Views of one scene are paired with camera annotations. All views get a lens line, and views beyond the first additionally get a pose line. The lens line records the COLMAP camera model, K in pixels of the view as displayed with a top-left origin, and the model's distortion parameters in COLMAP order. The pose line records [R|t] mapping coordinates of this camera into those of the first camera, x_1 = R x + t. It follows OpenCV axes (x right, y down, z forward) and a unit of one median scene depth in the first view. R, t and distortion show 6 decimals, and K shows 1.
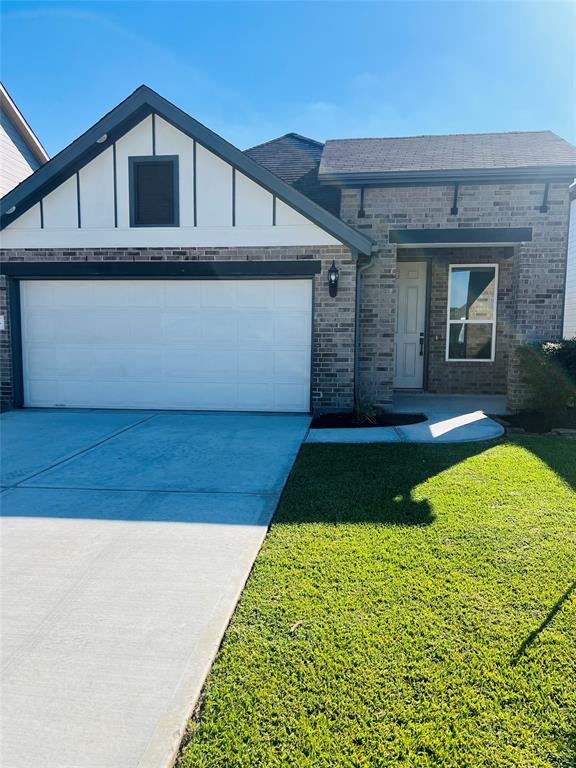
lens RADIAL K [[571.1, 0, 286.6], [0, 571.1, 382.6], [0, 0, 1]] dist [0.041484, -0.022048]
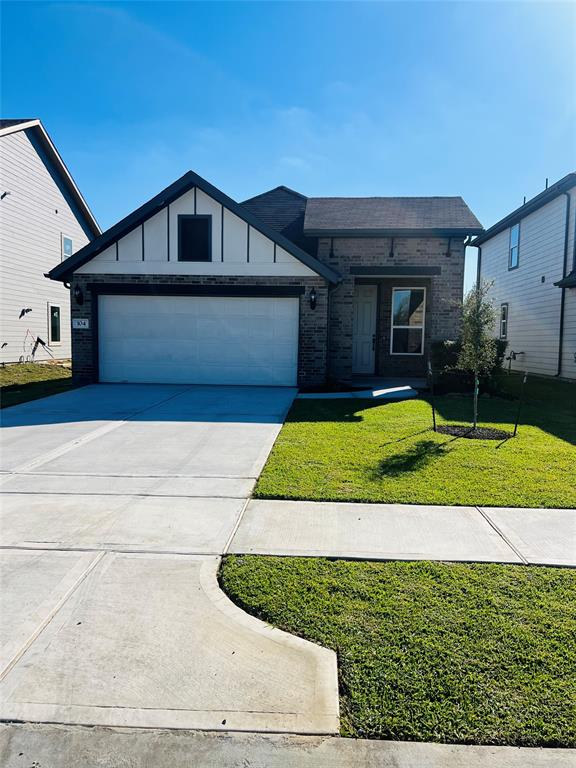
lens RADIAL K [[571.1, 0, 289.8], [0, 571.1, 386.4], [0, 0, 1]] dist [0.041484, -0.022048]
pose [[0.998757, 0.006028, 0.049485, -0.053429], [-0.005880, 0.999978, -0.003123, 0.059565], [-0.049503, 0.002828, 0.998770, -0.511402]]
